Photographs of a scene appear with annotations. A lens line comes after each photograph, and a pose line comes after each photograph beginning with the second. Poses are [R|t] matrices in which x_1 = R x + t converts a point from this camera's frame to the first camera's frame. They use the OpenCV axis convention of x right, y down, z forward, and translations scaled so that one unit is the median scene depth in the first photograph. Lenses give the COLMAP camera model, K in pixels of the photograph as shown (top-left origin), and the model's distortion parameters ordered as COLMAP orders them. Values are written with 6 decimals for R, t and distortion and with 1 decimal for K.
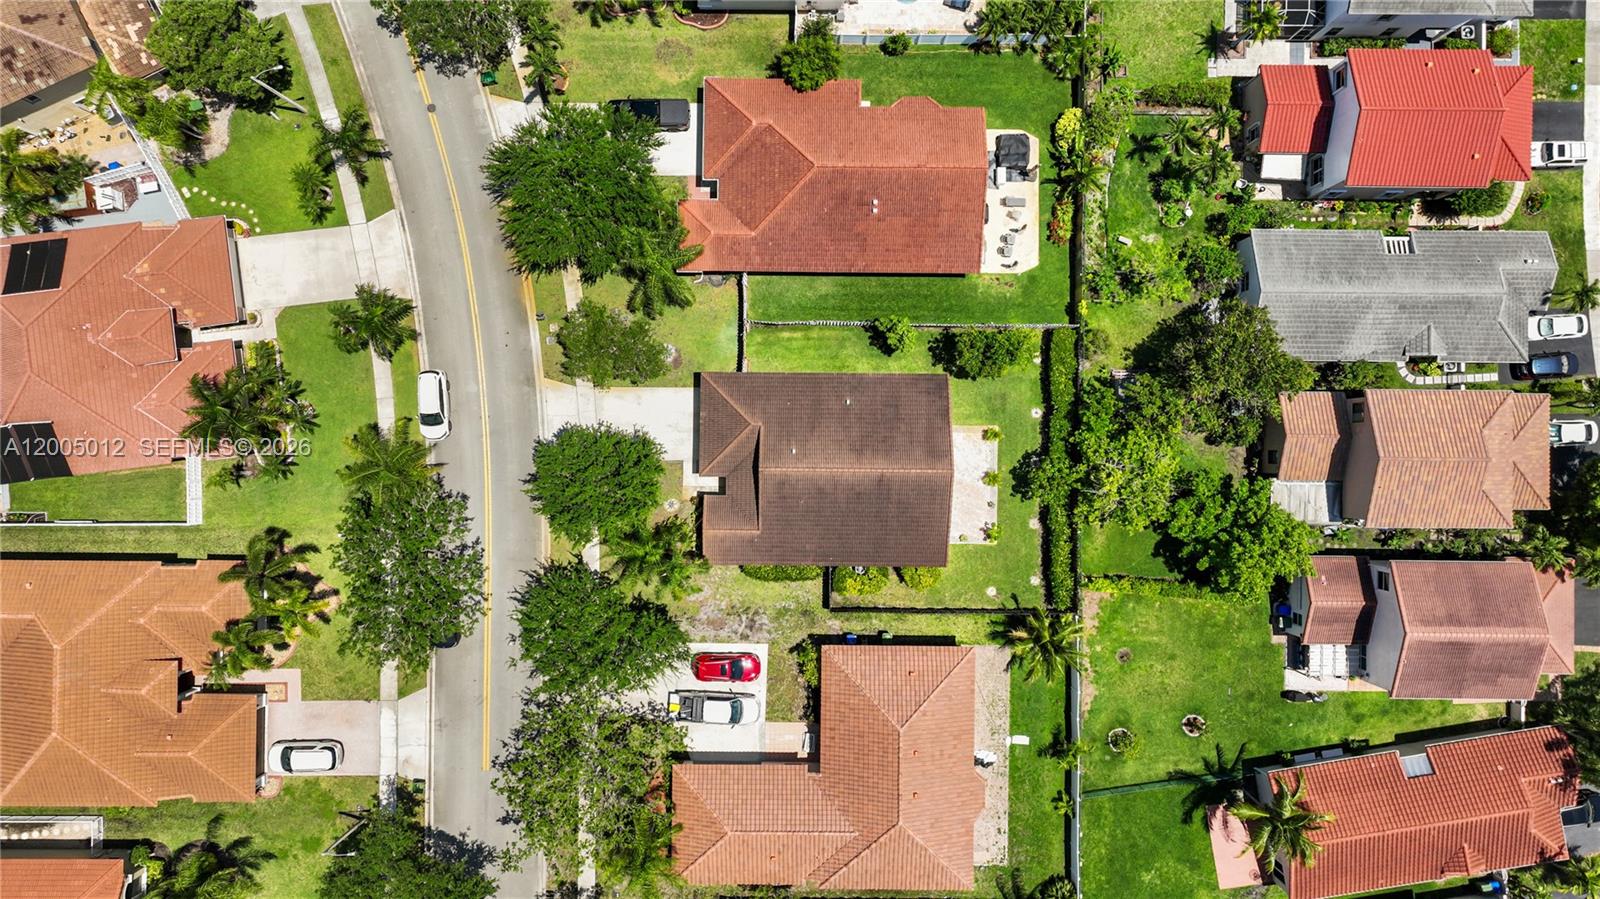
lens RADIAL K [[1132.2, 0, 800.0], [0, 1132.2, 449.5], [0, 0, 1]] dist [0.000501, 0.000284]
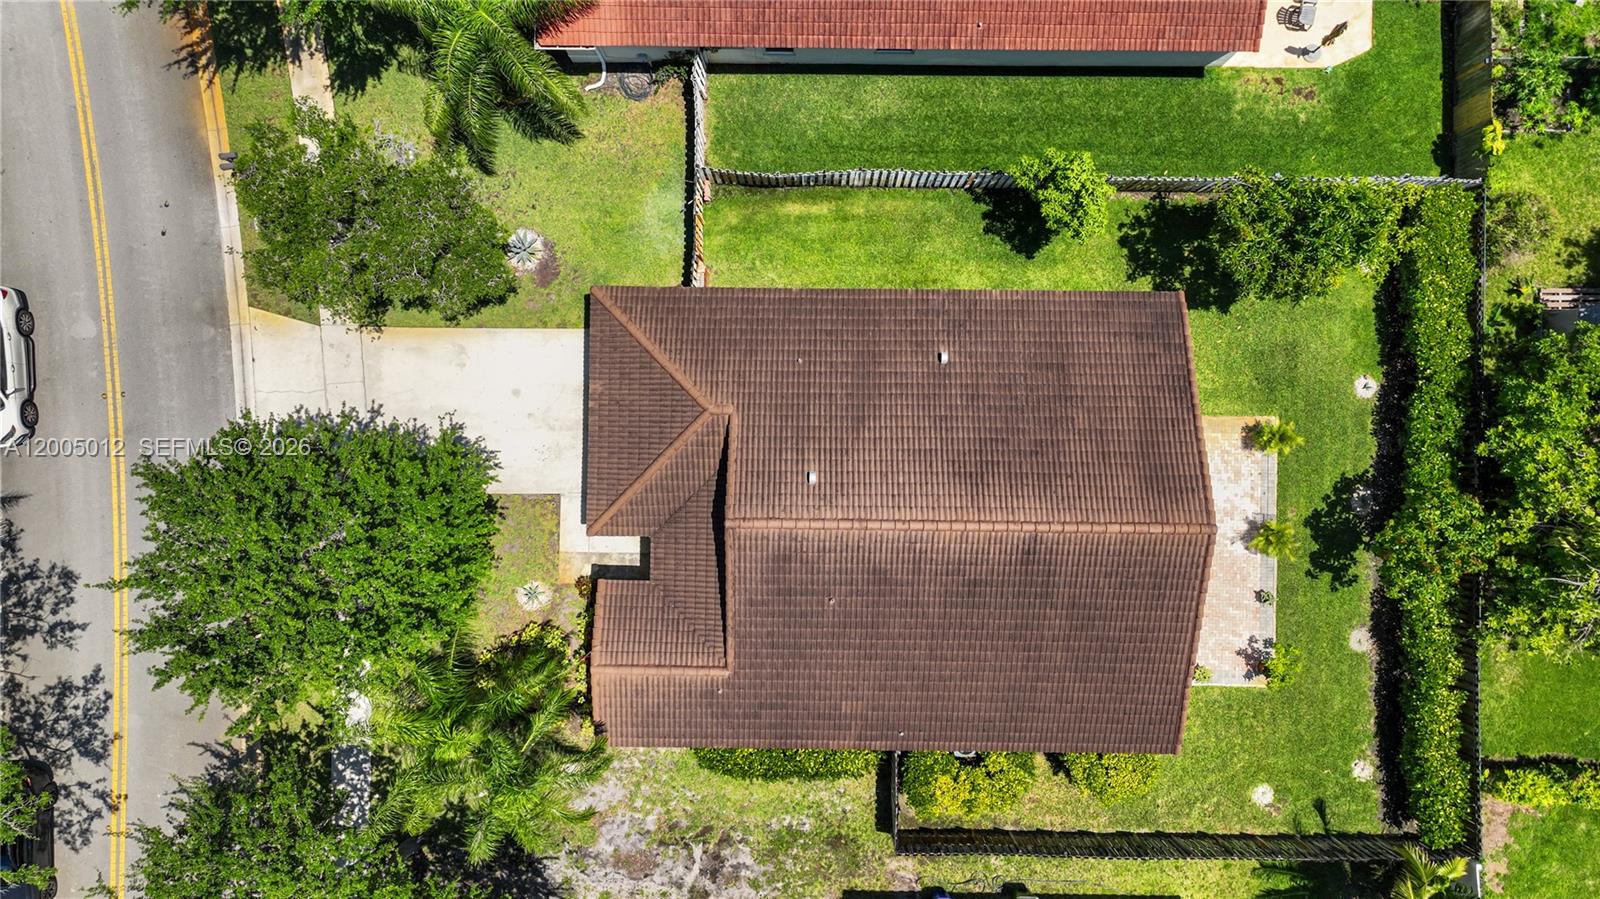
lens RADIAL K [[1132.2, 0, 800.0], [0, 1132.2, 449.5], [0, 0, 1]] dist [0.000501, 0.000284]
pose [[0.999964, 0.001712, -0.008305, -0.006291], [-0.001696, 0.999997, 0.001969, -0.008738], [0.008308, -0.001955, 0.999964, 0.561348]]
